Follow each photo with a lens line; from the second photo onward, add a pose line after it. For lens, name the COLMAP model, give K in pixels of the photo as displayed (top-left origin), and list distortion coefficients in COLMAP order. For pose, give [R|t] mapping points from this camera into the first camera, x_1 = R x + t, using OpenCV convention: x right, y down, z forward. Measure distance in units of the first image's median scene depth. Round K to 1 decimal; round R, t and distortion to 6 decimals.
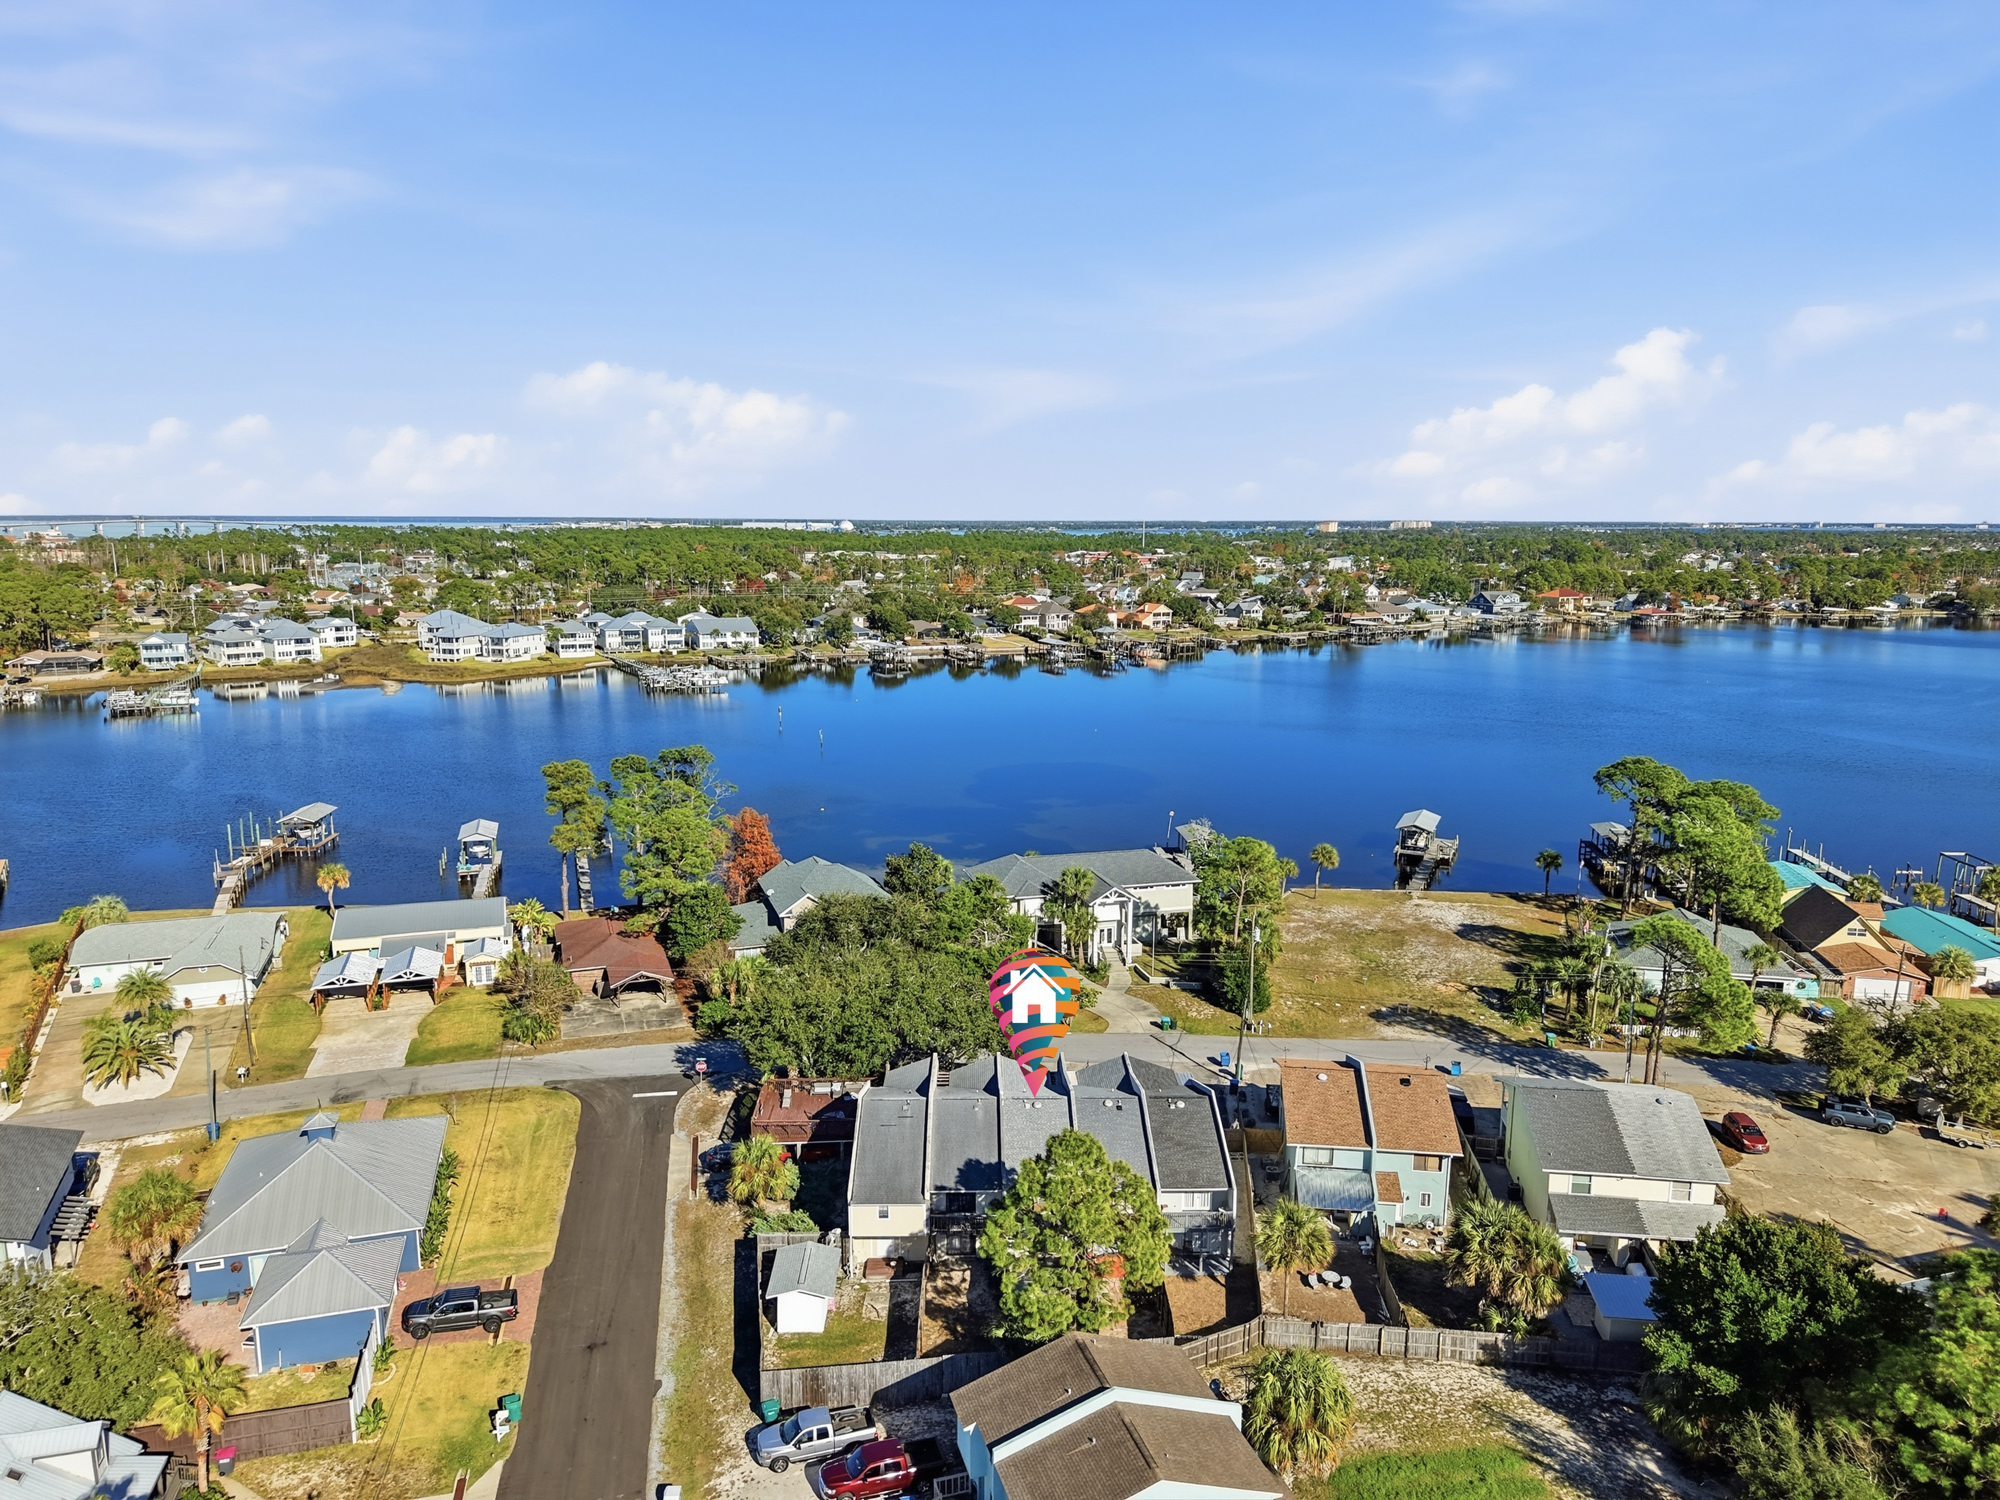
lens RADIAL K [[1384.5, 0, 999.1], [0, 1384.5, 761.6], [0, 0, 1]] dist [0.039149, -0.030916]
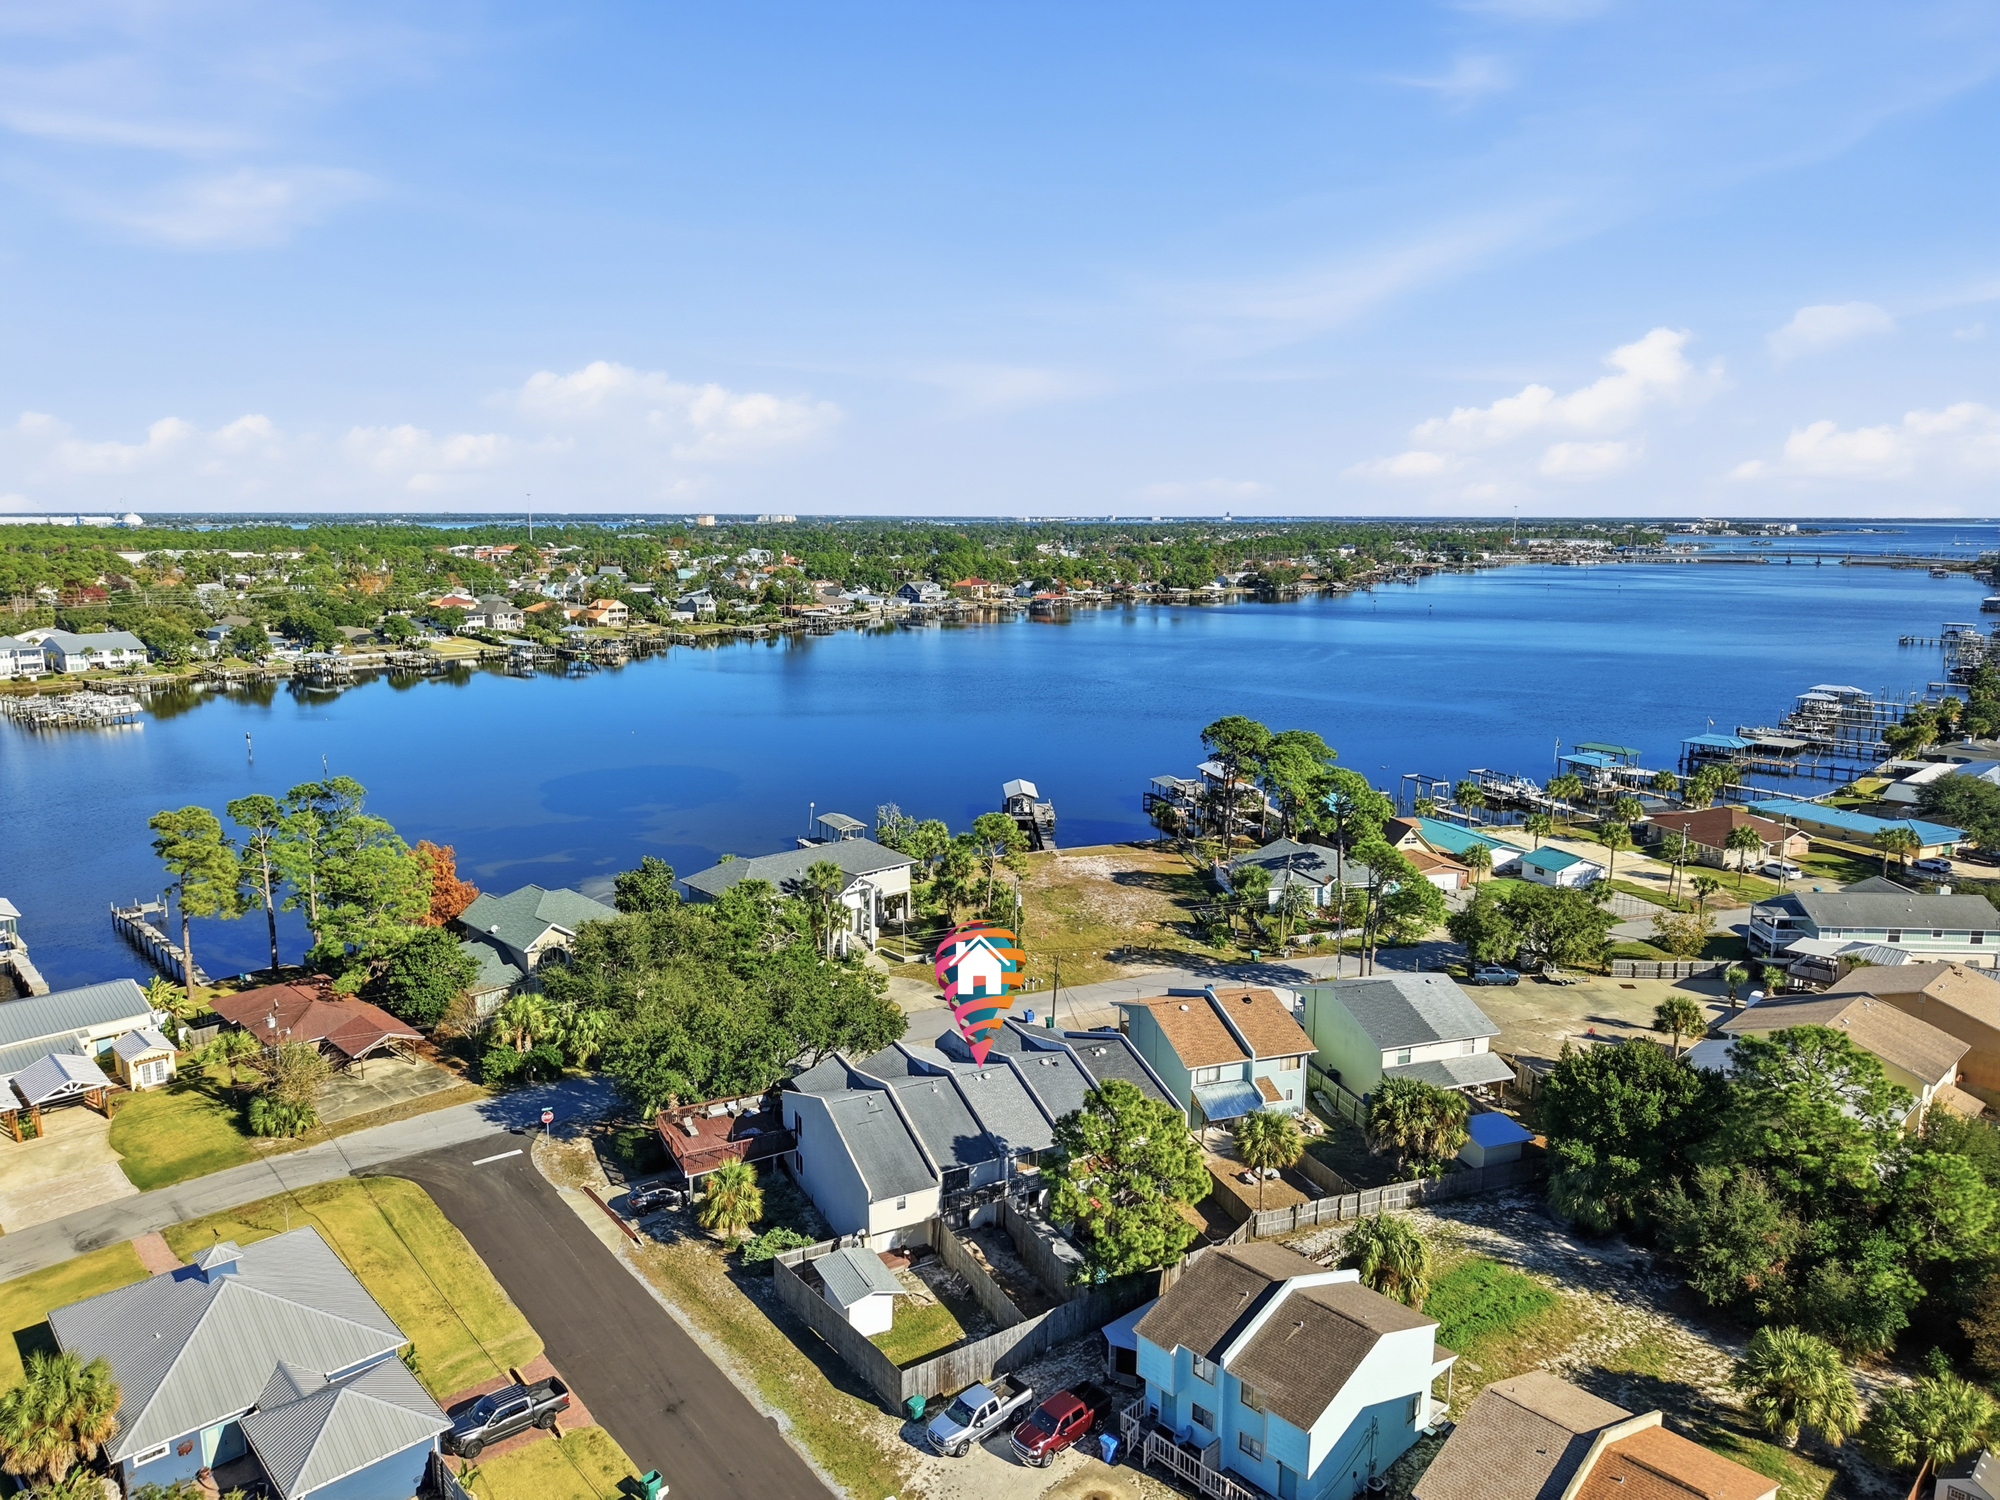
lens RADIAL K [[1384.5, 0, 1000.1], [0, 1384.5, 736.0], [0, 0, 1]] dist [0.039149, -0.030916]
pose [[0.890708, -0.074476, 0.448433, -0.268513], [0.080191, 0.996760, 0.006263, -0.010695], [-0.447446, 0.030382, 0.893795, 0.027605]]
